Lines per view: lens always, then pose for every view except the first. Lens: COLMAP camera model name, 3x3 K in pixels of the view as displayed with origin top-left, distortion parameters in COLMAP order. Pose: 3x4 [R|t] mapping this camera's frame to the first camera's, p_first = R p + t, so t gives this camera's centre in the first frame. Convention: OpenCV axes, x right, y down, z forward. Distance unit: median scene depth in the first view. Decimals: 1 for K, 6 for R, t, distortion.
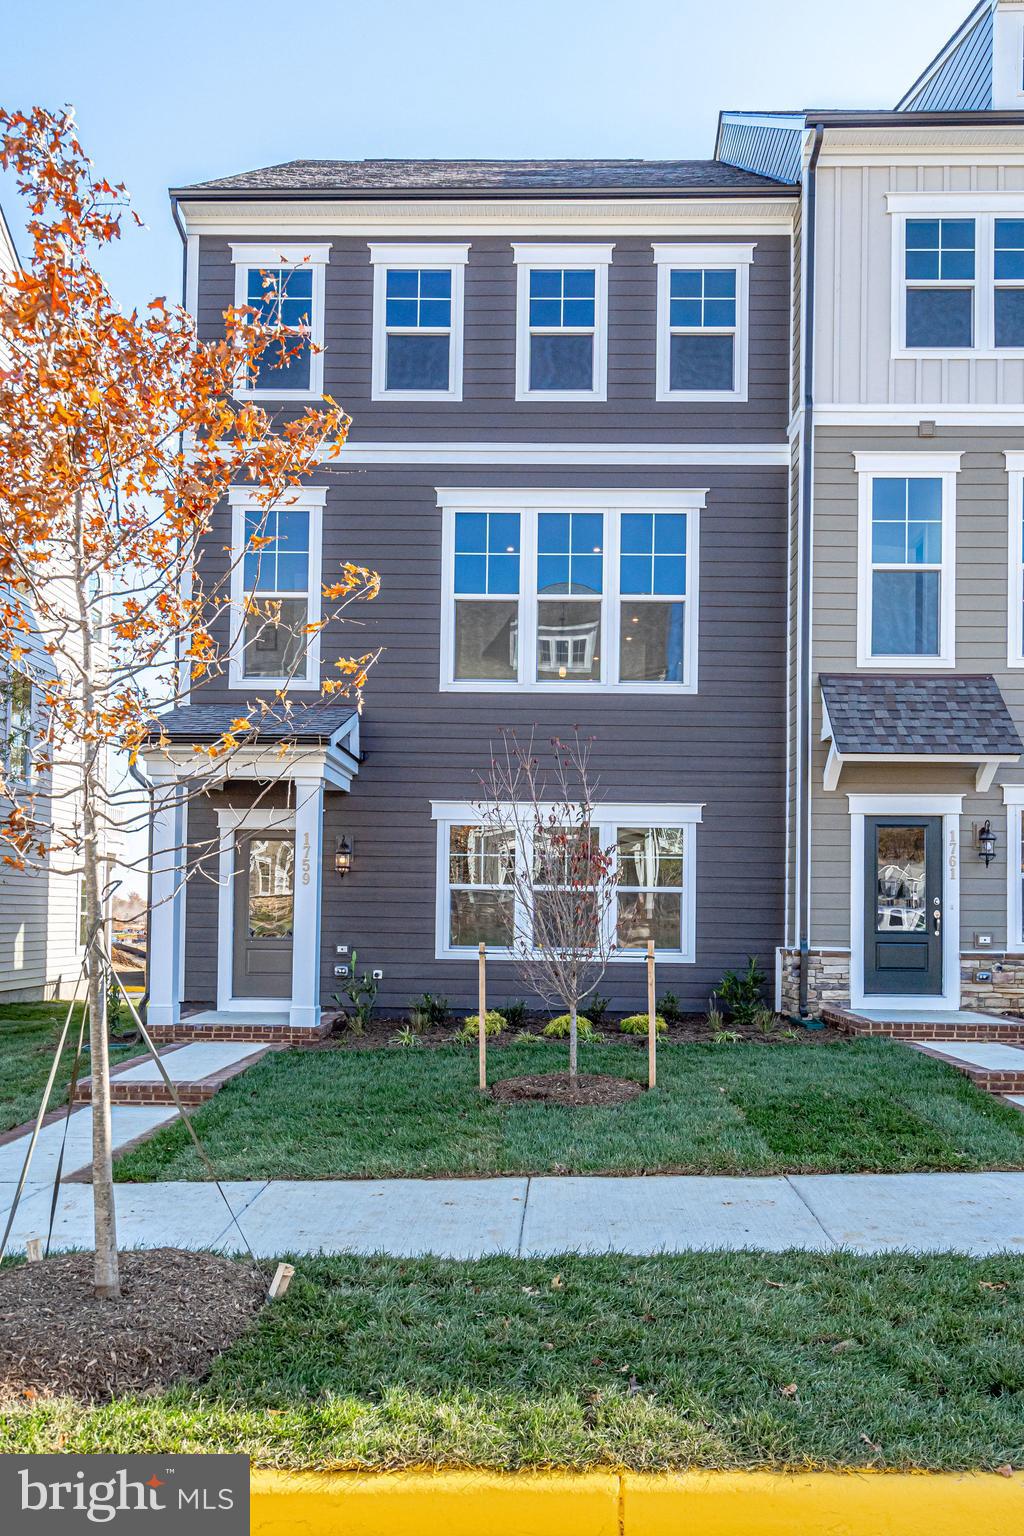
lens RADIAL K [[1091.1, 0, 512.0], [0, 1091.1, 869.1], [0, 0, 1]] dist [0.014161, 0.003653]
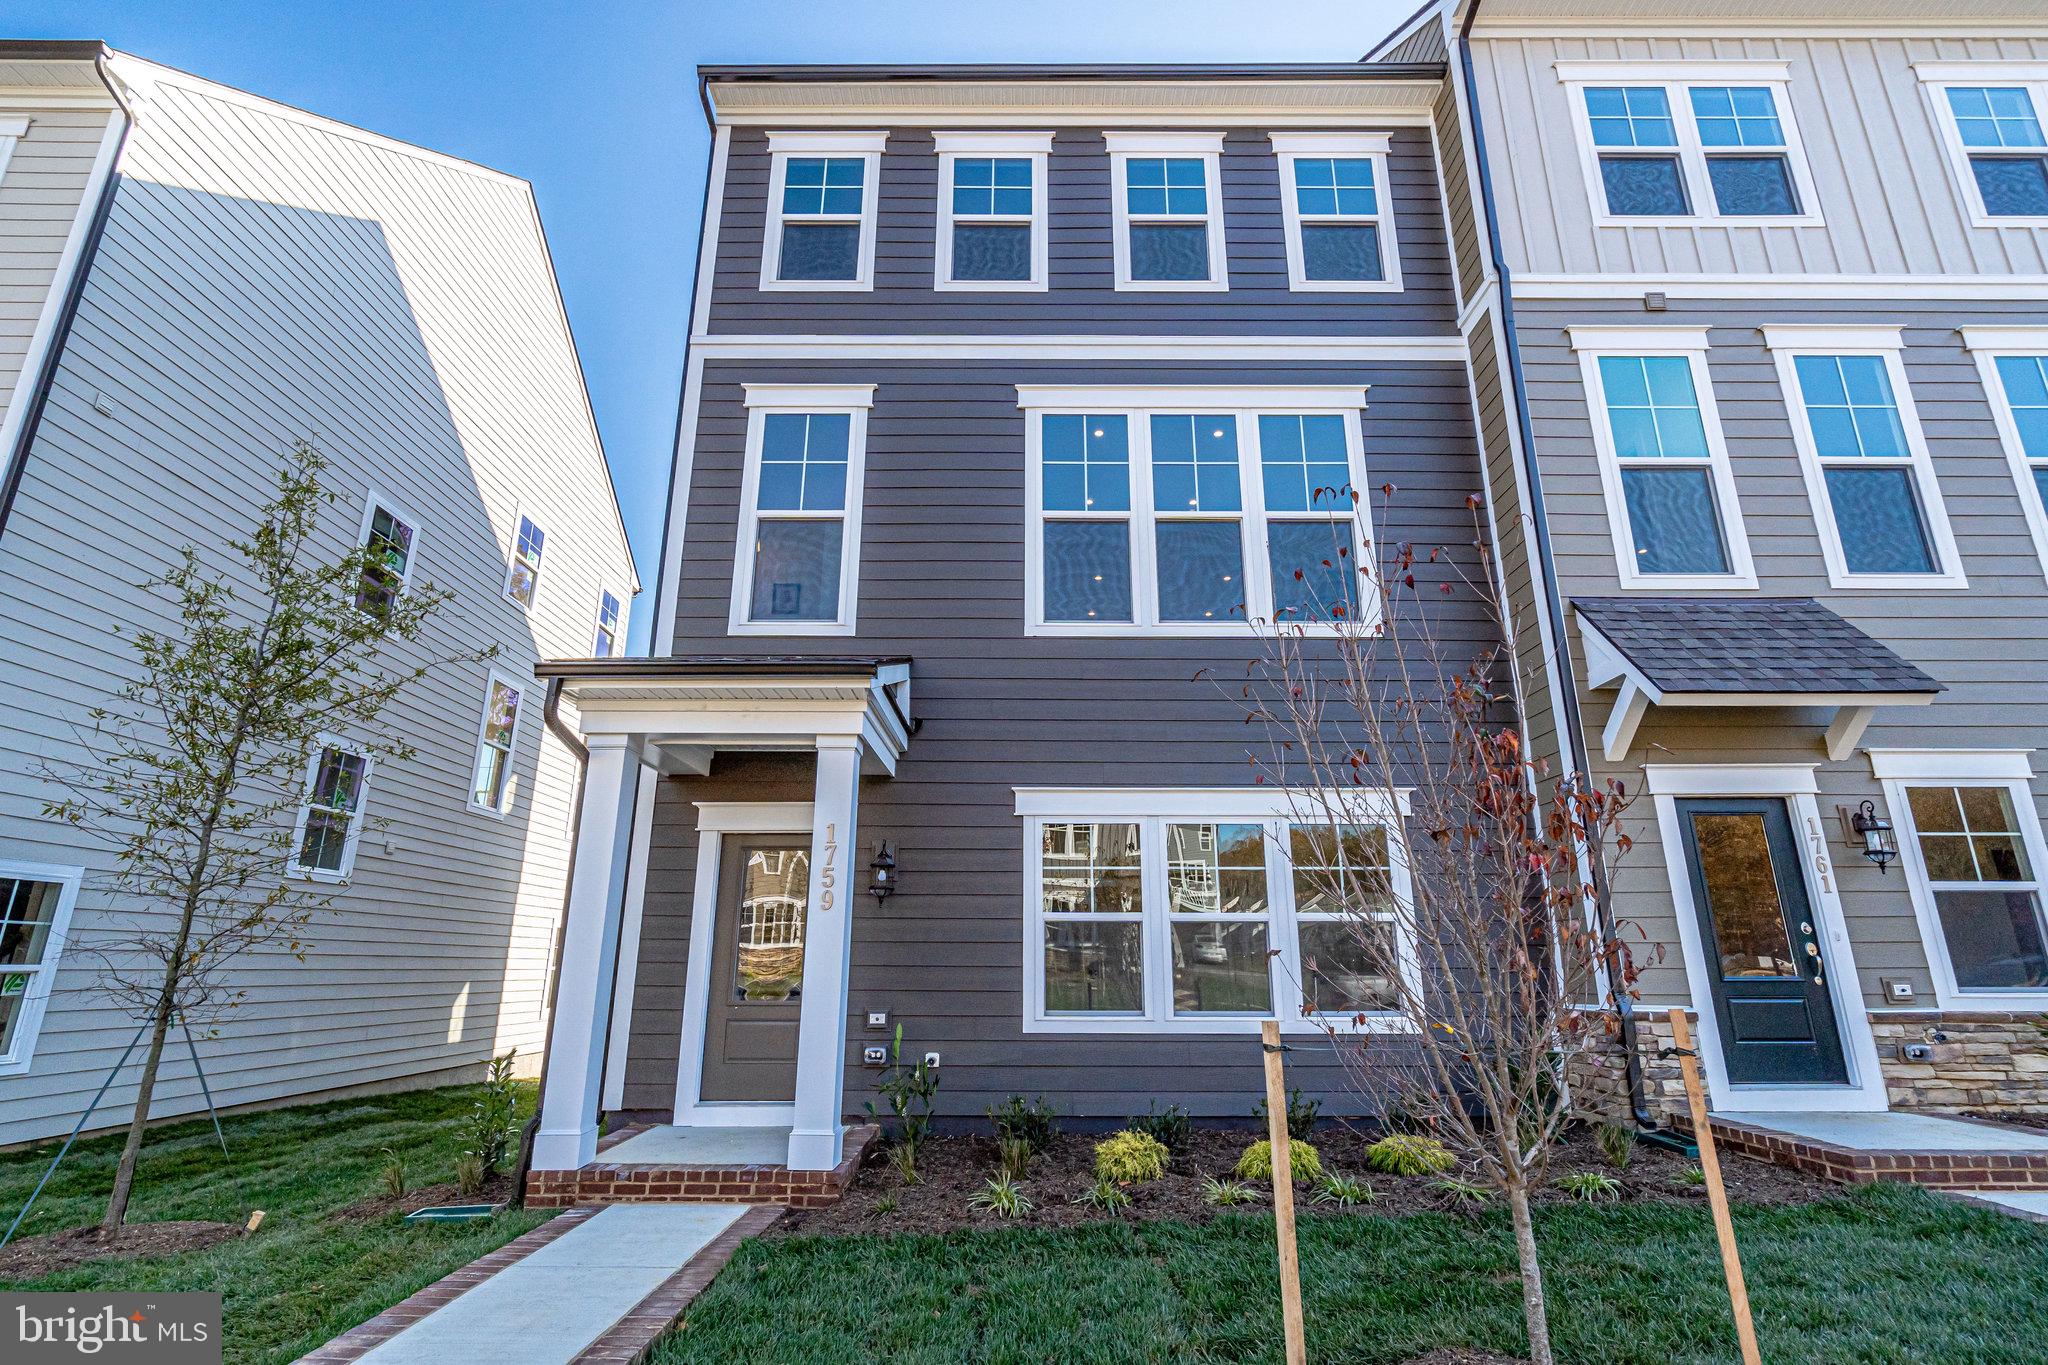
lens RADIAL K [[964.2, 0, 1034.8], [0, 964.2, 677.9], [0, 0, 1]] dist [-0.004106, 0.002562]
pose [[0.999487, -0.002808, 0.031902, -0.081216], [0.010614, 0.968895, -0.247245, 0.020585], [-0.030216, 0.247457, 0.968428, 0.402347]]
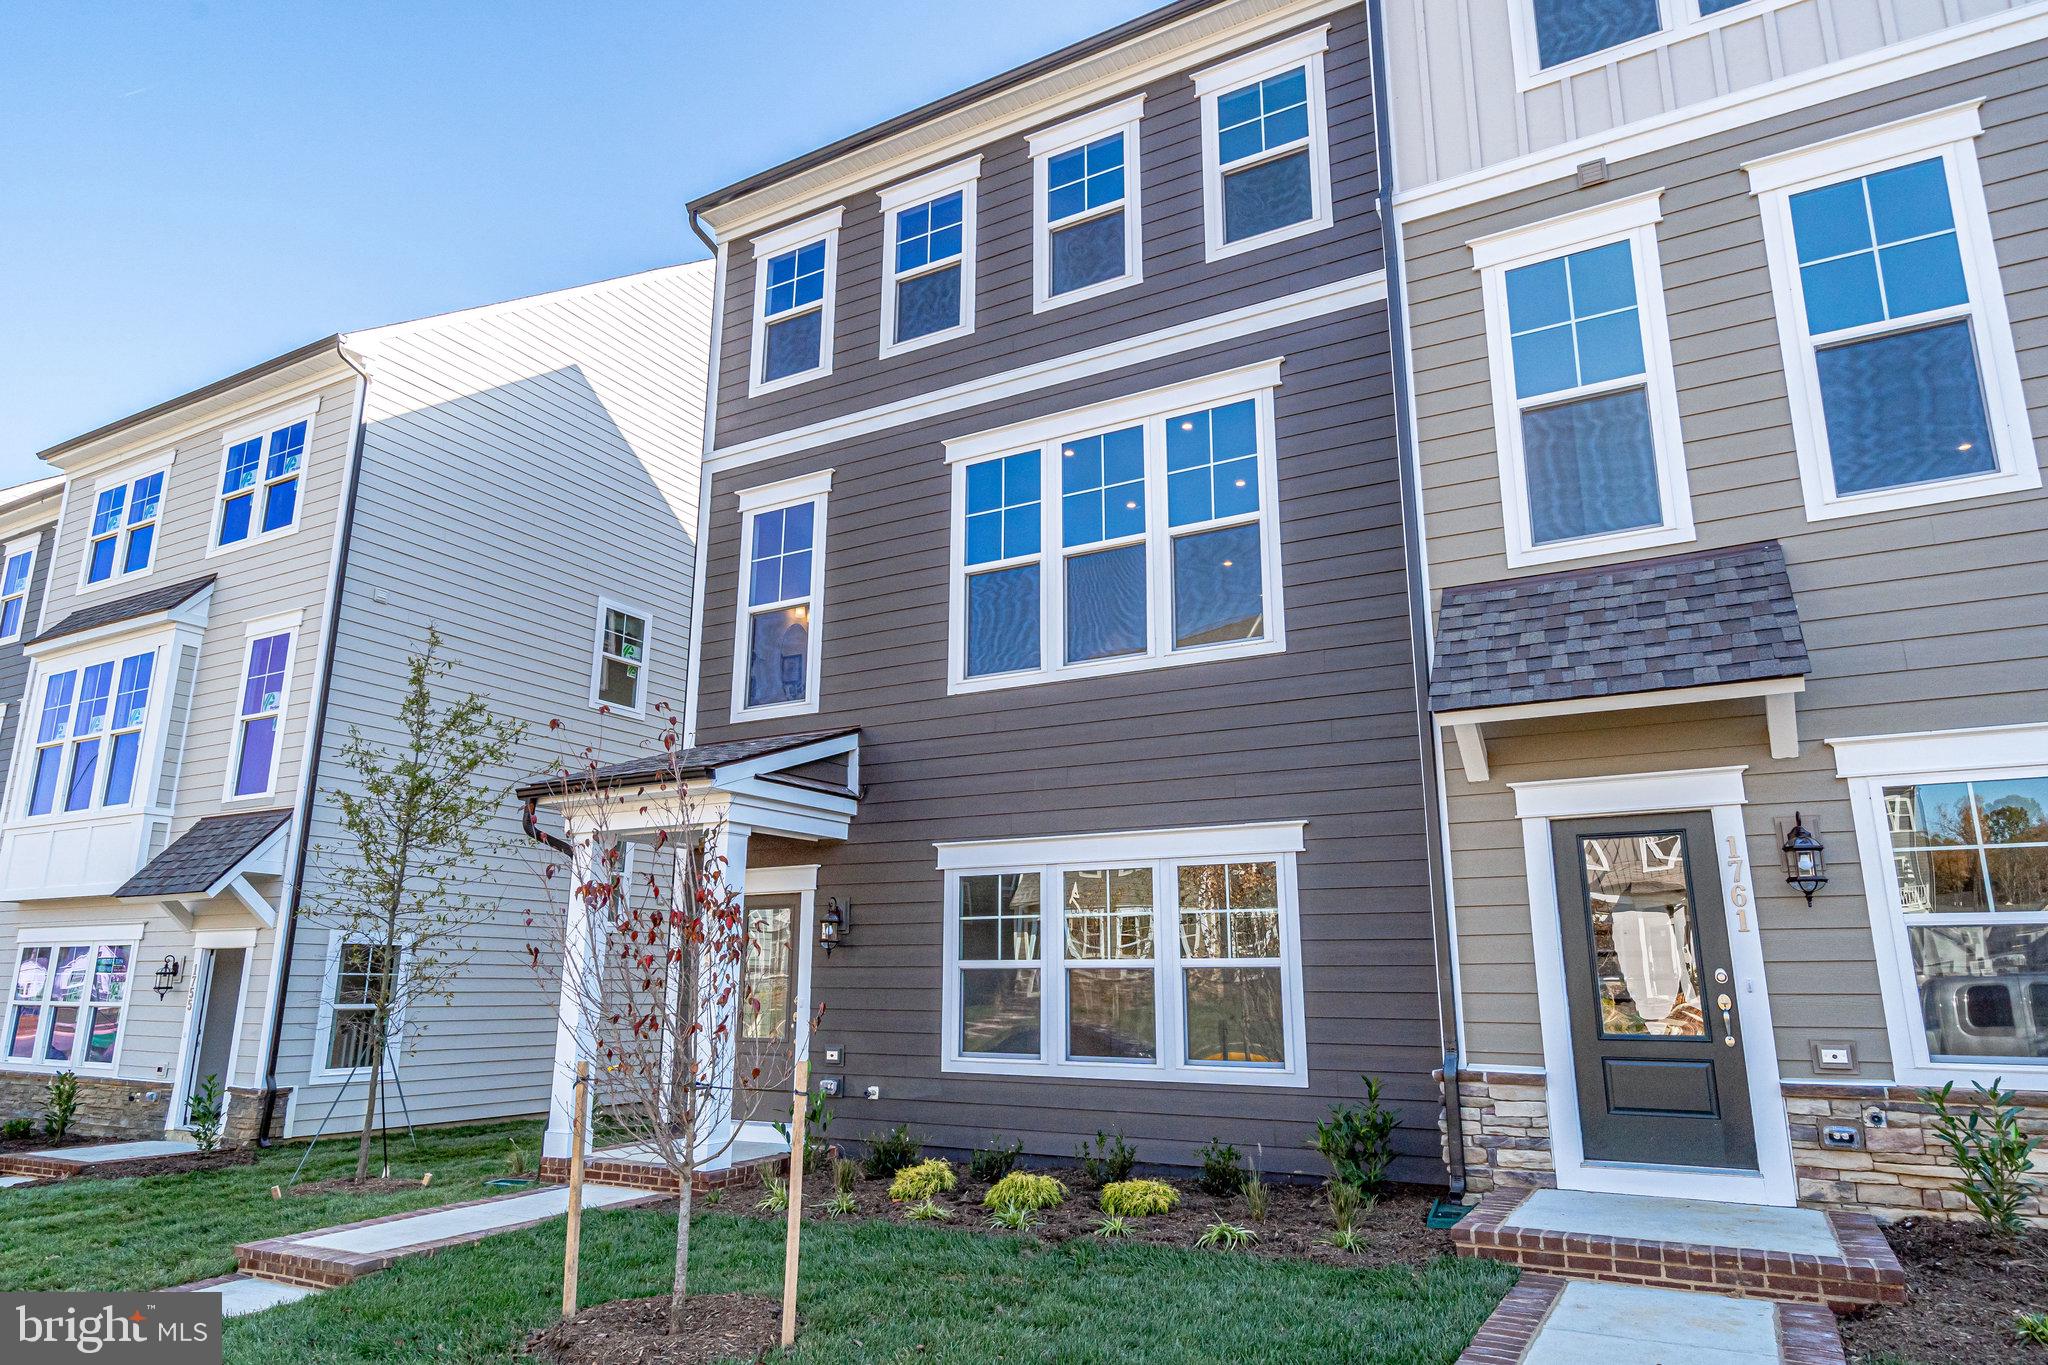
lens RADIAL K [[1220.2, 0, 993.9], [0, 1220.2, 683.4], [0, 0, 1]] dist [0.006705, 0.003881]
pose [[0.884792, -0.123977, -0.449192, 0.342230], [0.028557, 0.976573, -0.213284, 0.007487], [0.465111, 0.175885, 0.867604, 0.298438]]
